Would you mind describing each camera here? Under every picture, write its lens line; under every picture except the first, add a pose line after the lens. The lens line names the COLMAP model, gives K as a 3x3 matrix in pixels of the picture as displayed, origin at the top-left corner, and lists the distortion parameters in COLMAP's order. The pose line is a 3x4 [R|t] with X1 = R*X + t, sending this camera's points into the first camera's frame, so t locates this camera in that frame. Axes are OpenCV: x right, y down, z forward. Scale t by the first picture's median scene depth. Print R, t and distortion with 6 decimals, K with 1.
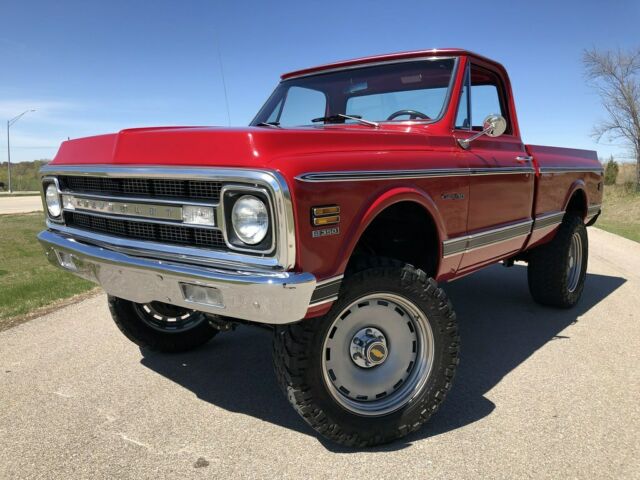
lens RADIAL K [[527.1, 0, 325.4], [0, 527.1, 231.8], [0, 0, 1]] dist [0.014516, -0.002823]
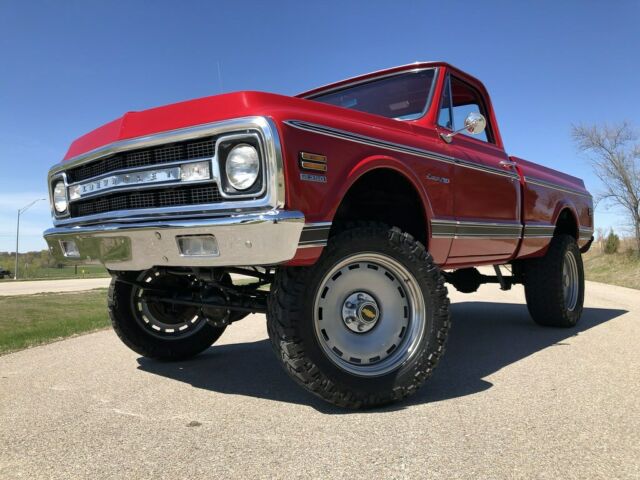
lens RADIAL K [[527.5, 0, 323.0], [0, 527.5, 232.5], [0, 0, 1]] dist [0.015982, -0.006208]
pose [[0.999700, -0.022358, -0.009984, 0.022826], [0.020431, 0.986390, -0.163150, 0.229709], [0.013495, 0.162897, 0.986551, -0.029406]]
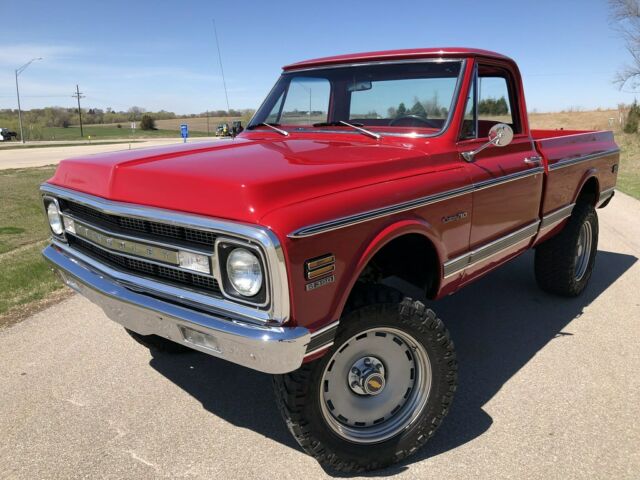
lens RADIAL K [[527.5, 0, 323.0], [0, 527.5, 232.5], [0, 0, 1]] dist [0.015982, -0.006208]
pose [[0.999558, -0.004114, -0.029433, 0.028374], [0.007271, 0.994125, 0.107991, -0.163775], [0.028816, -0.108158, 0.993716, 0.015139]]
